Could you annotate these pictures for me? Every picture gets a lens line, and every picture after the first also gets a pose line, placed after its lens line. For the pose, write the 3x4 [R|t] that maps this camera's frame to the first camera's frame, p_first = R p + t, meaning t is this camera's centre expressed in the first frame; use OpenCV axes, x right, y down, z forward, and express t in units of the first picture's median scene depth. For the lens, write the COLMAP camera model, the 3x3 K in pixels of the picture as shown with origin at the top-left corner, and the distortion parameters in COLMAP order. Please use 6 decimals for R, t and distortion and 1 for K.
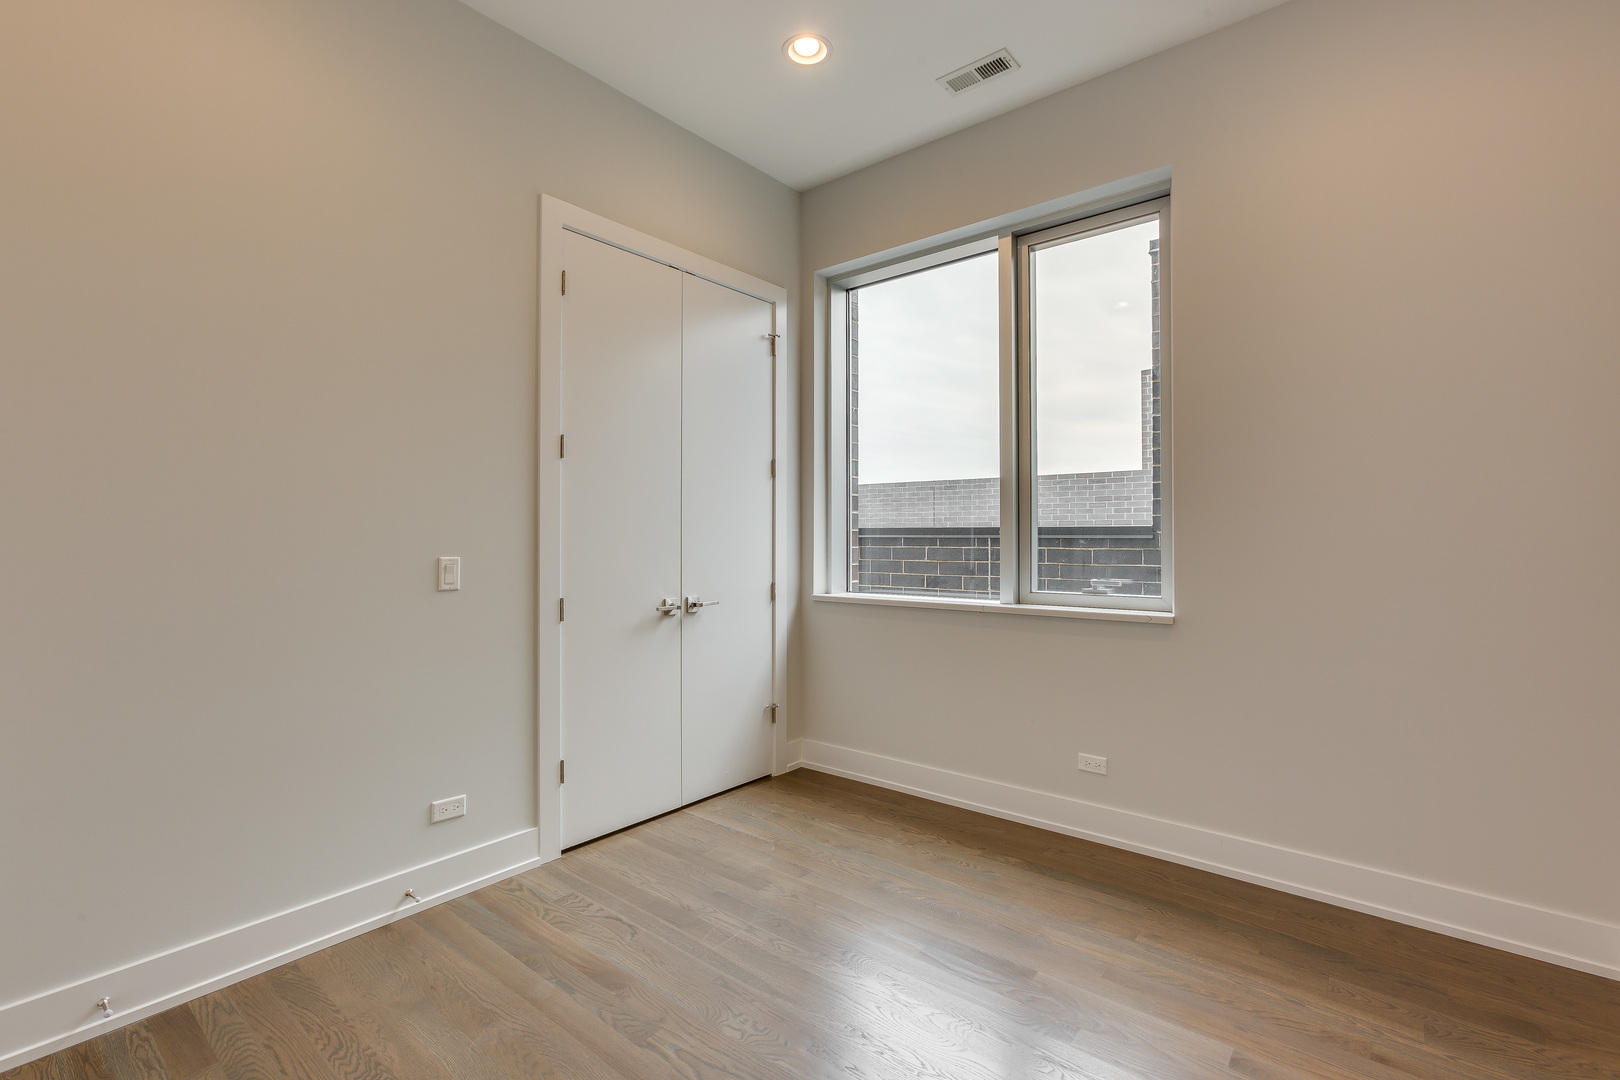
lens RADIAL K [[760.5, 0, 784.0], [0, 760.5, 549.4], [0, 0, 1]] dist [0.002940, 0.000174]
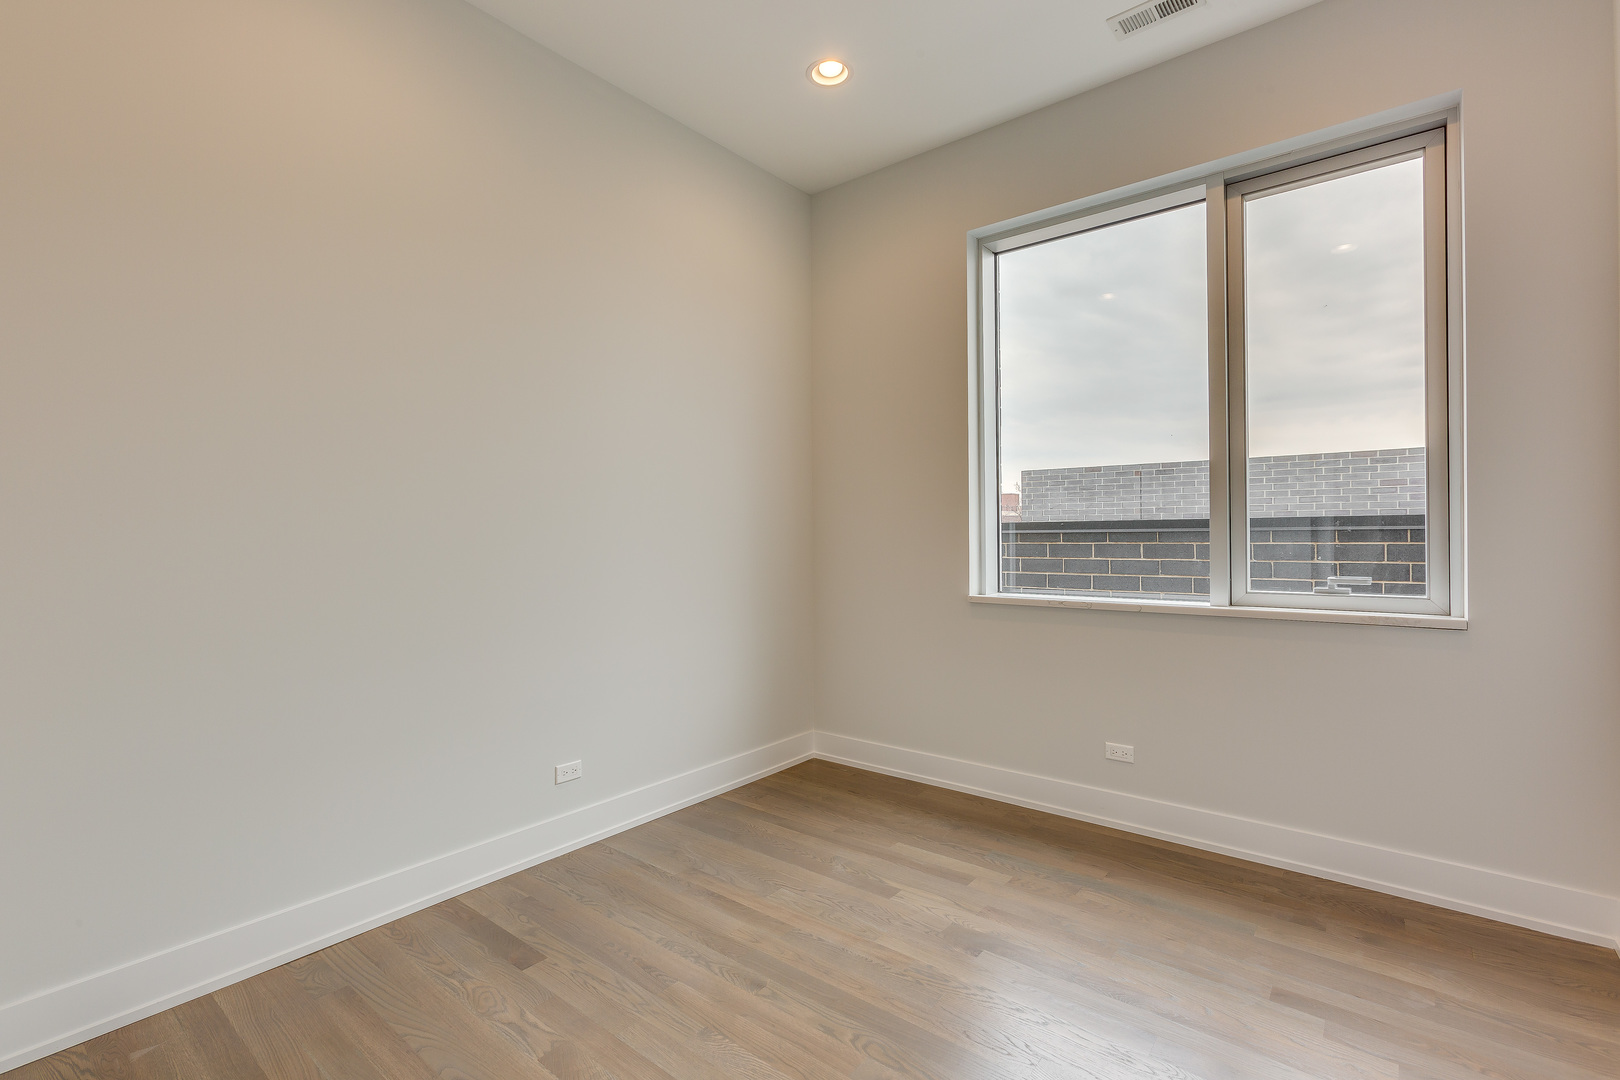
lens RADIAL K [[732.0, 0, 811.0], [0, 732.0, 543.0], [0, 0, 1]] dist [-0.017913, 0.014829]
pose [[0.998984, -0.008312, 0.044299, -0.208215], [0.008386, 0.999964, -0.001468, -0.003437], [-0.044285, 0.001838, 0.999017, 0.186941]]
